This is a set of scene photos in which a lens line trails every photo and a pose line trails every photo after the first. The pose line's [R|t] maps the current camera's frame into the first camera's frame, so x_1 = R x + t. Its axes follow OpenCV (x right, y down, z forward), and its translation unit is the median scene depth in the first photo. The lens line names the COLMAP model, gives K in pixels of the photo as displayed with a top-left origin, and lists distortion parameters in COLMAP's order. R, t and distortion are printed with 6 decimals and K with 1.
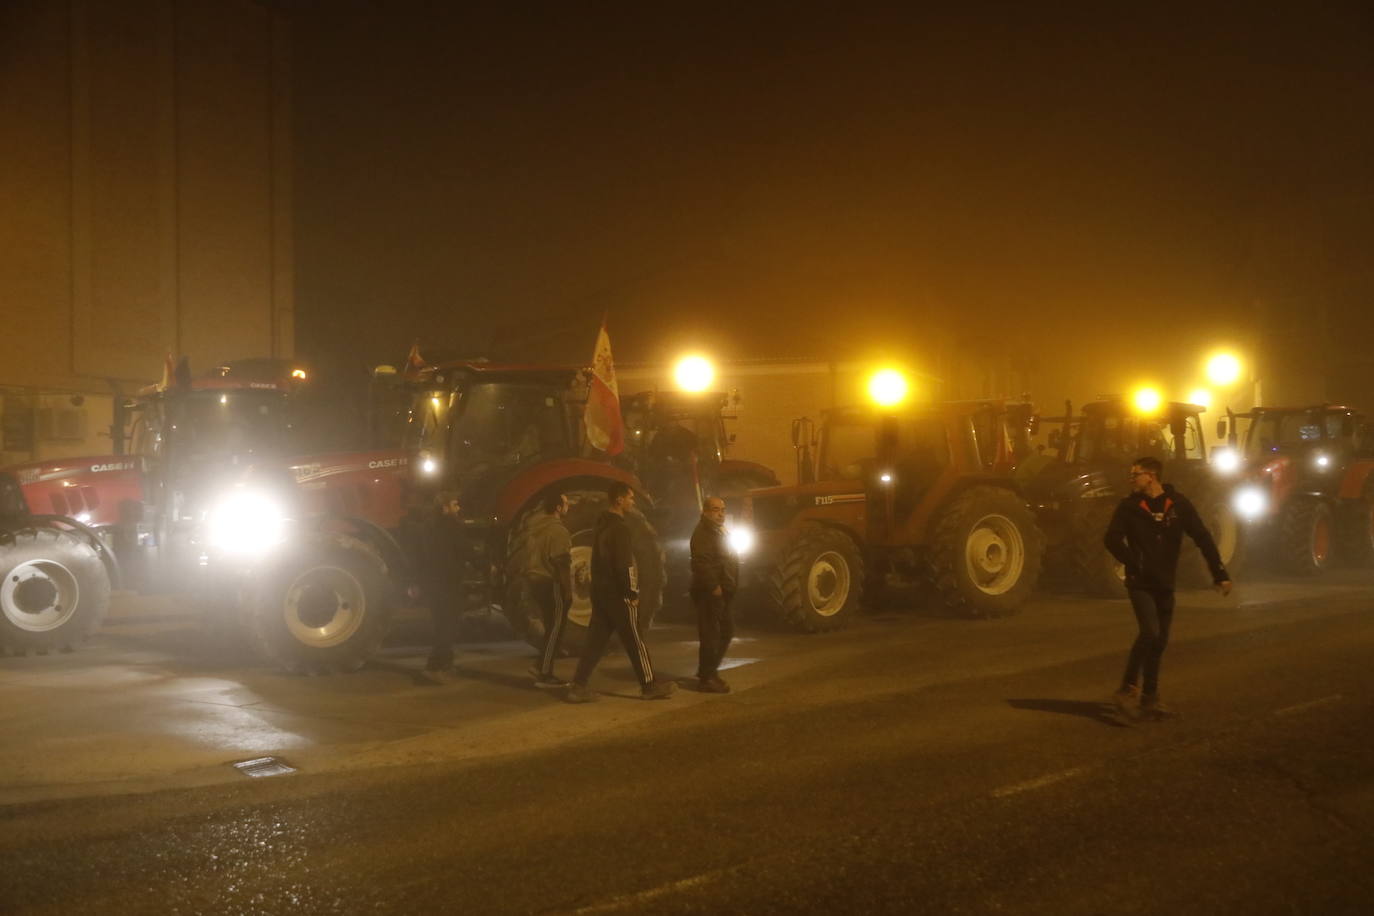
lens RADIAL K [[1482.6, 0, 690.1], [0, 1482.6, 483.8], [0, 0, 1]] dist [0.041904, -0.002207]
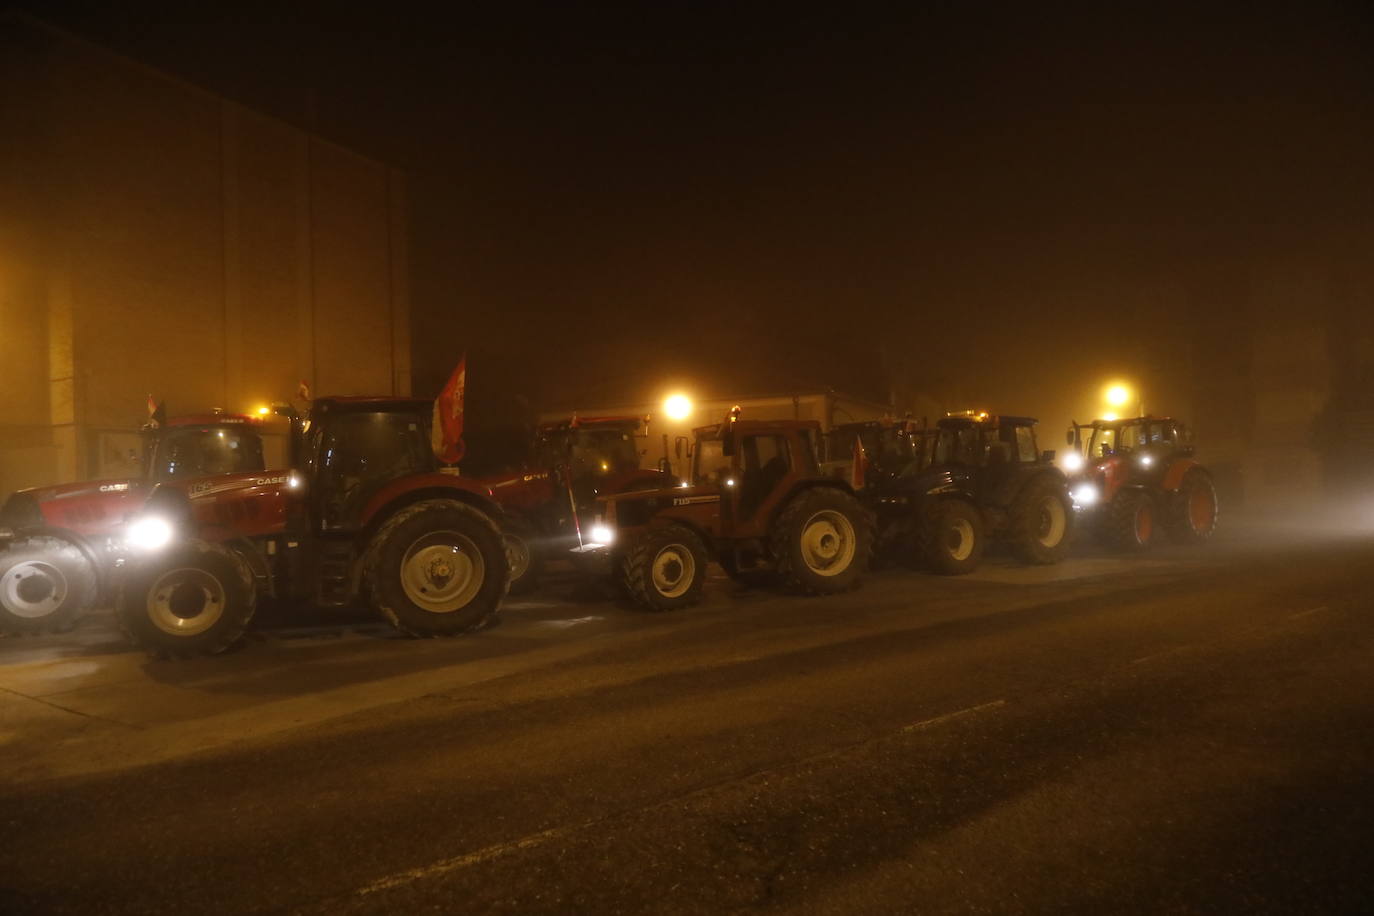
lens RADIAL K [[957.3, 0, 687.7], [0, 957.3, 480.9], [0, 0, 1]] dist [0.004096, 0.000280]
pose [[0.992996, -0.021695, -0.116137, 0.209181], [0.021107, 0.999757, -0.006295, -0.001105], [0.116245, 0.003800, 0.993213, 0.234090]]
